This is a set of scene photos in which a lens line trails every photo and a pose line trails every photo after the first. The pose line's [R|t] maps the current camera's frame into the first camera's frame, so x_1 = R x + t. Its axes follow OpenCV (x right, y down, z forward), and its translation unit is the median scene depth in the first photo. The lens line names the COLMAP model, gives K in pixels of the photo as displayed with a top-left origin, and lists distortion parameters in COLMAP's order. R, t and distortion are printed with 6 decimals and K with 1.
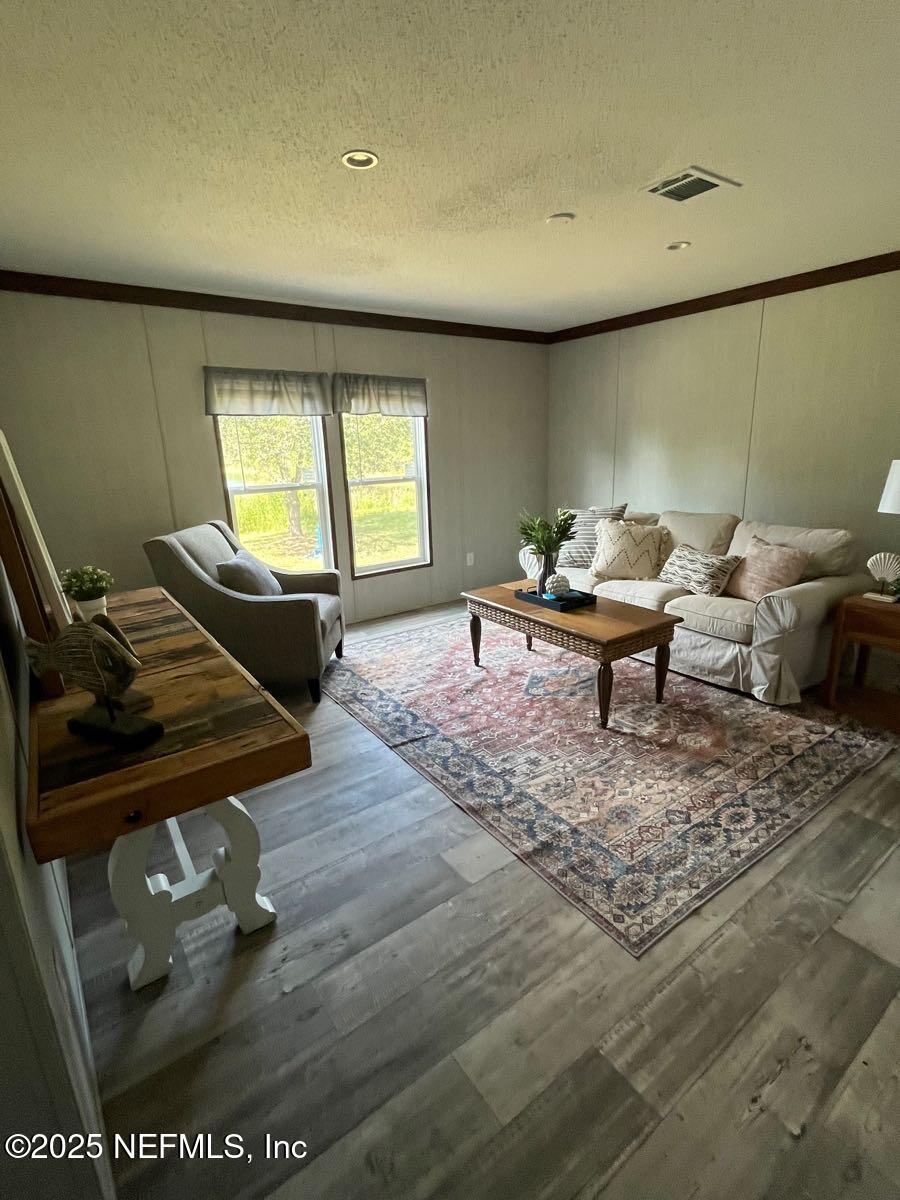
lens RADIAL K [[573.9, 0, 447.1], [0, 573.9, 599.1], [0, 0, 1]] dist [-0.003036, -0.000229]
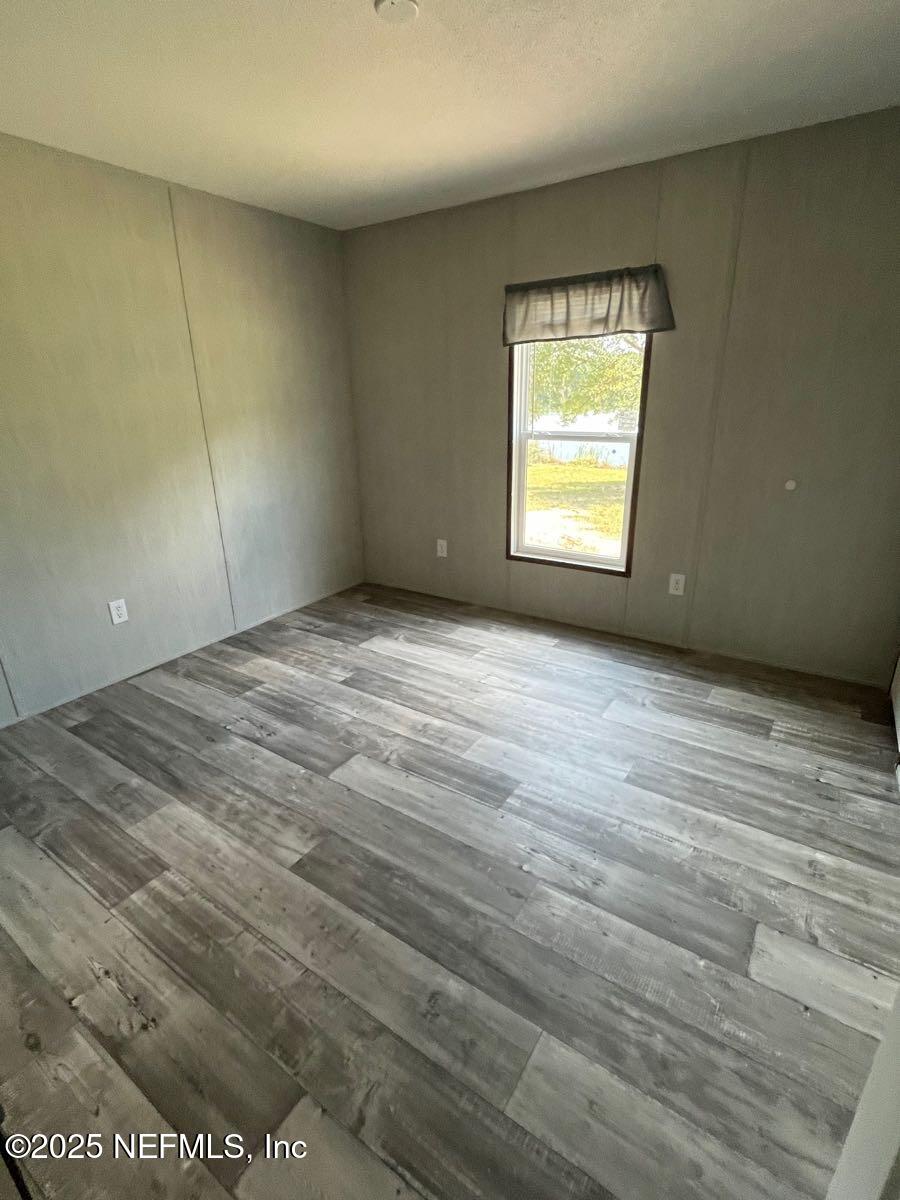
lens RADIAL K [[567.1, 0, 448.9], [0, 567.1, 594.3], [0, 0, 1]] dist [-0.009939, 0.001607]
pose [[0.345417, 0.344424, -0.872960, 0.504594], [-0.249917, 0.930384, 0.268193, -0.098478], [0.904560, 0.125529, 0.407448, 0.362466]]
